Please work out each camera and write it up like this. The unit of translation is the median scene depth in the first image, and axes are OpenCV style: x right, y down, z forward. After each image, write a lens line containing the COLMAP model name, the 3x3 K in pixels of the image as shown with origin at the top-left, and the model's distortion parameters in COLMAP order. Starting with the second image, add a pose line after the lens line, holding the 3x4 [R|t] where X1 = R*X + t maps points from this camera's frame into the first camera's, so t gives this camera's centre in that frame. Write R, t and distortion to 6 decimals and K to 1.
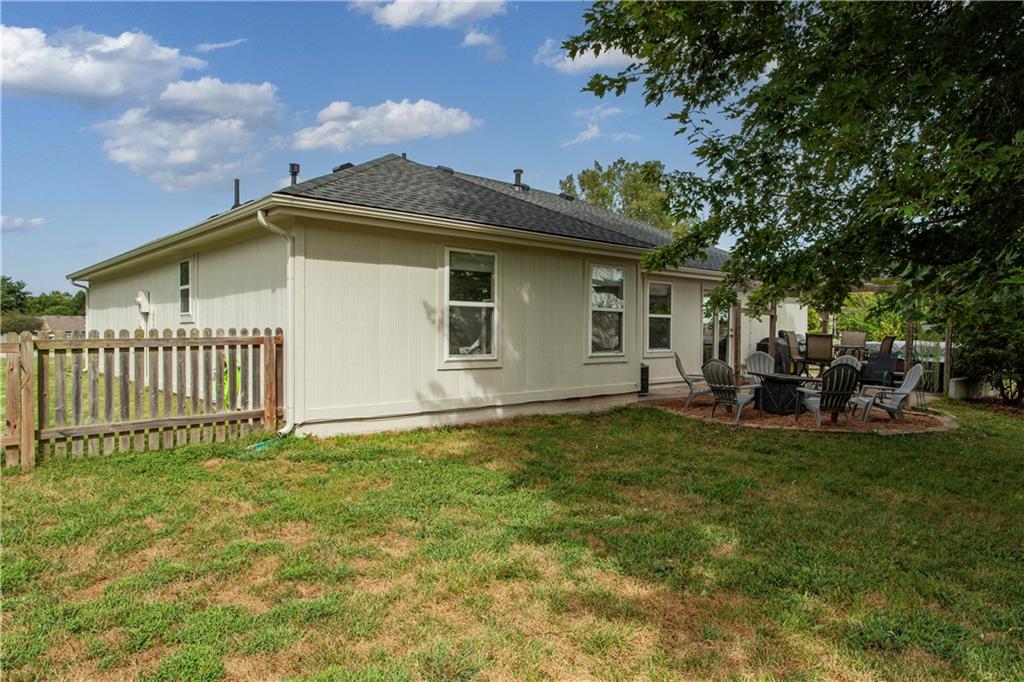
lens RADIAL K [[655.2, 0, 512.0], [0, 655.2, 341.0], [0, 0, 1]] dist [0.000447, 0.000094]
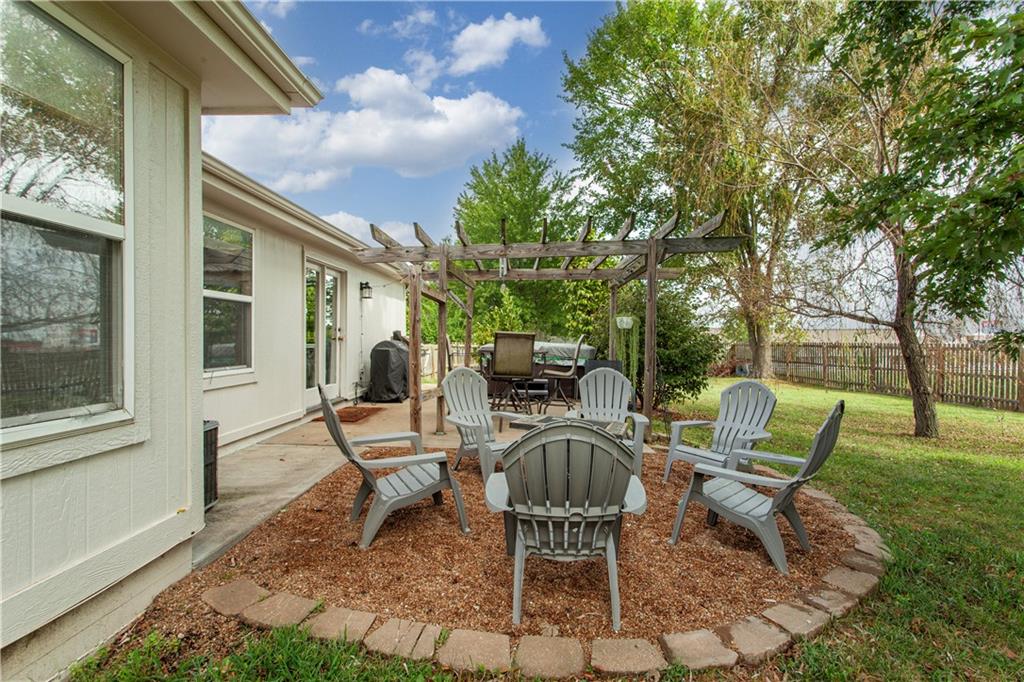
lens RADIAL K [[497.4, 0, 517.0], [0, 497.4, 334.4], [0, 0, 1]] dist [0.000076, 0.000070]
pose [[0.686127, -0.003036, 0.727476, 0.129872], [0.015491, 0.999826, -0.010437, -0.005510], [-0.727317, 0.018431, 0.686054, 0.738877]]
